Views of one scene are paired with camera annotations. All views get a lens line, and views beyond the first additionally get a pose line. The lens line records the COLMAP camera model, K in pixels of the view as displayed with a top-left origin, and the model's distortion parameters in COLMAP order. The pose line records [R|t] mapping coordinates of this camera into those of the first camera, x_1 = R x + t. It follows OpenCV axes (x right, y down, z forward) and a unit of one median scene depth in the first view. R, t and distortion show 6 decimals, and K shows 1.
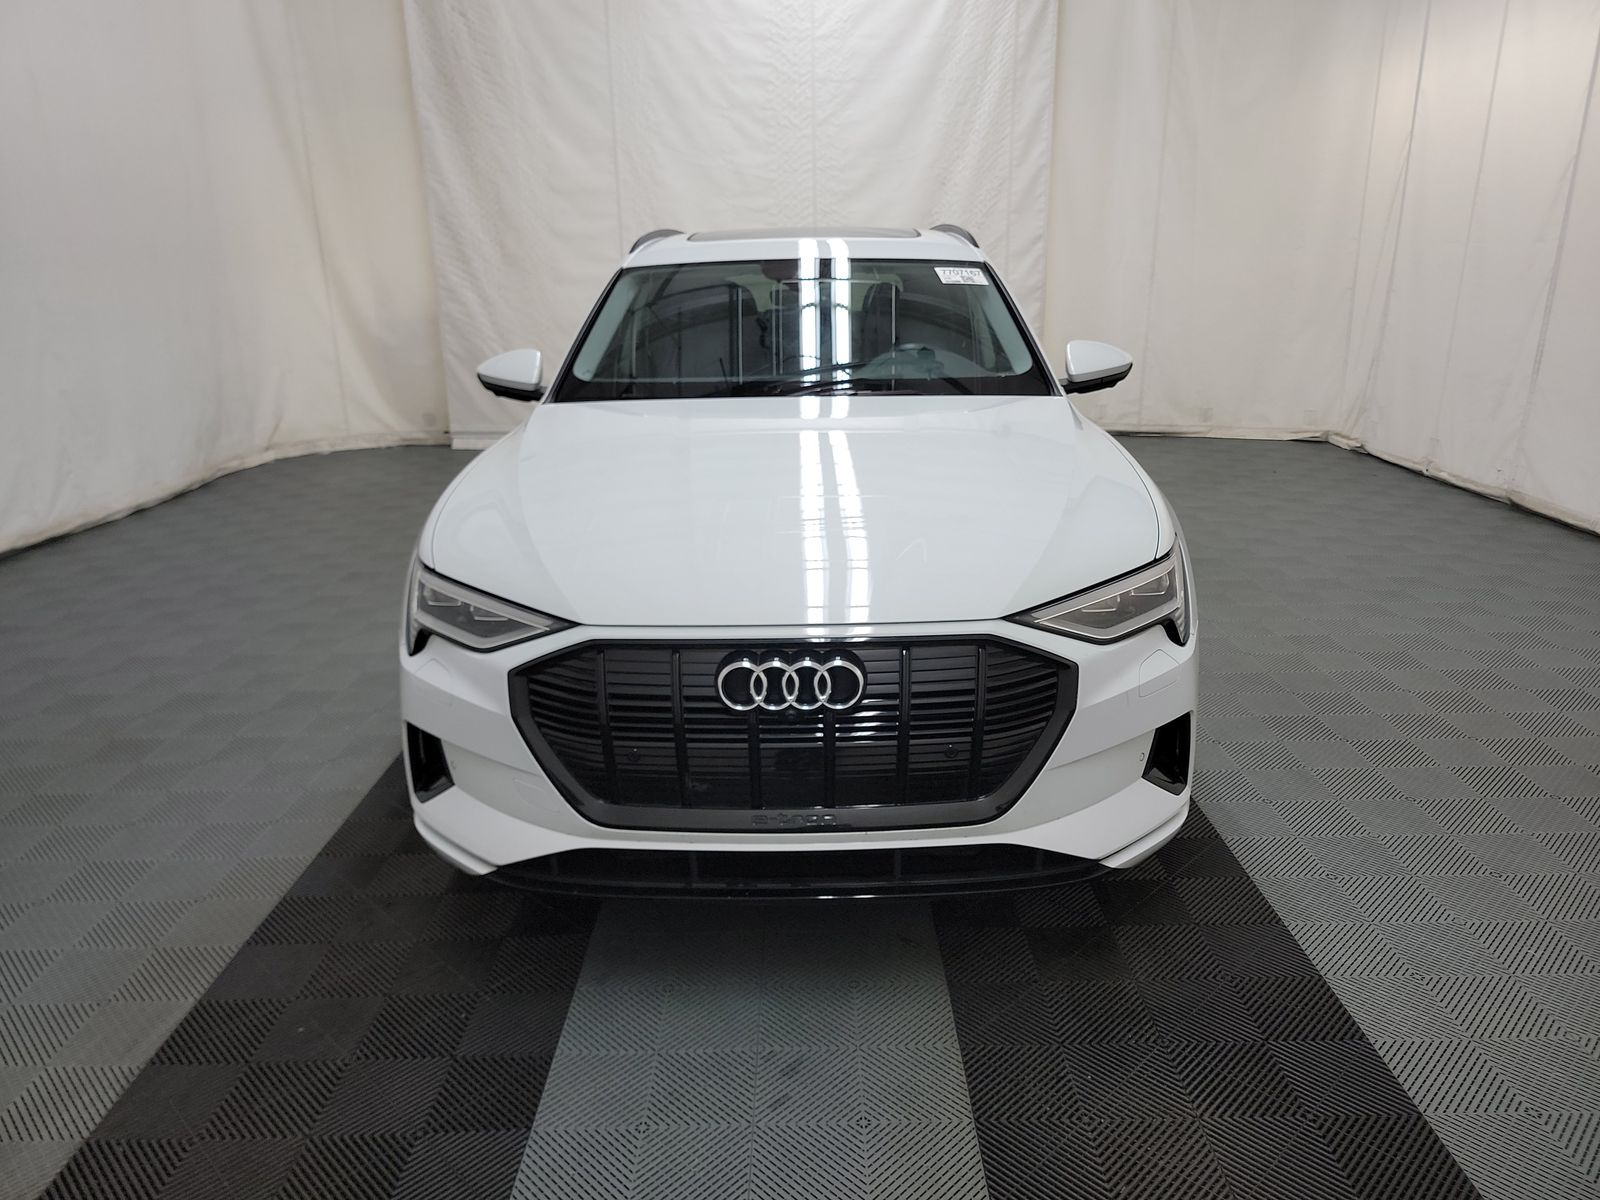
lens RADIAL K [[1116.7, 0, 800.0], [0, 1116.7, 600.0], [0, 0, 1]] dist [0.012971, -0.030064]
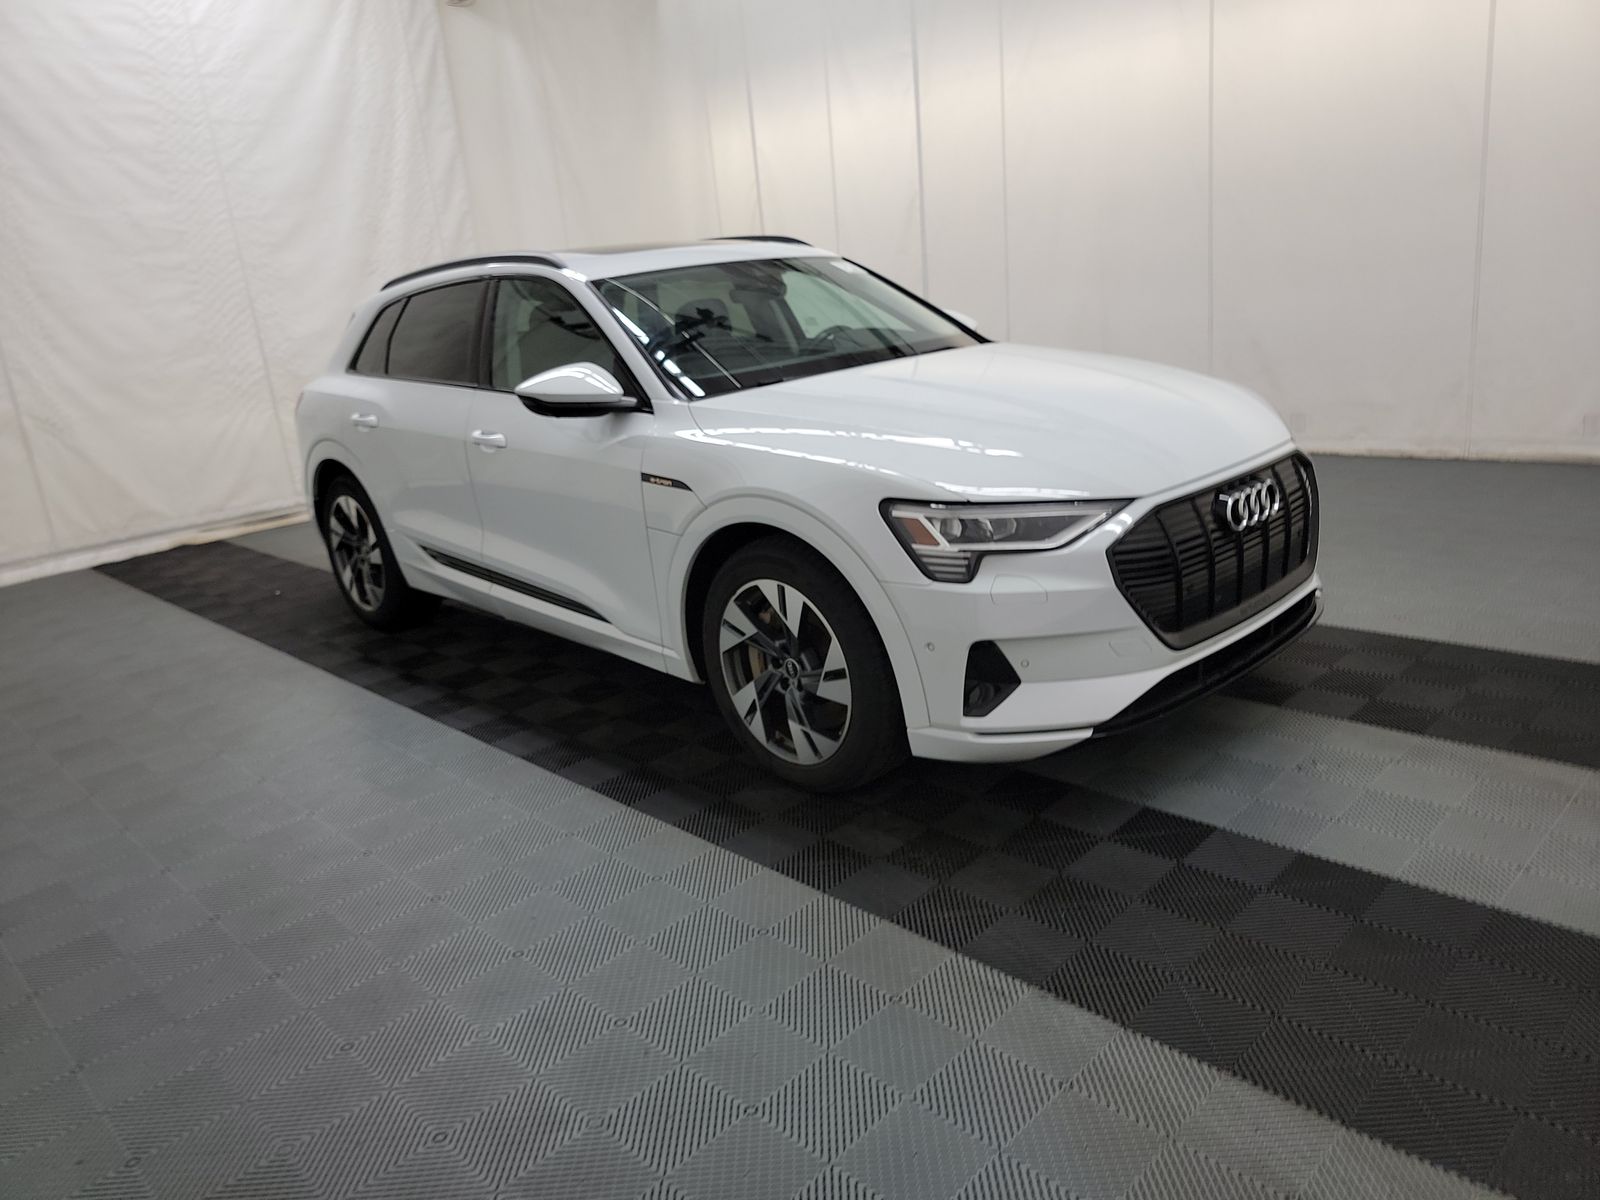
lens RADIAL K [[1105.0, 0, 798.7], [0, 1105.0, 630.1], [0, 0, 1]] dist [0.001129, -0.026539]
pose [[0.705166, -0.255415, 0.661441, -0.343007], [0.277926, 0.957783, 0.073549, -0.008558], [-0.652302, 0.131968, 0.746382, 0.090929]]
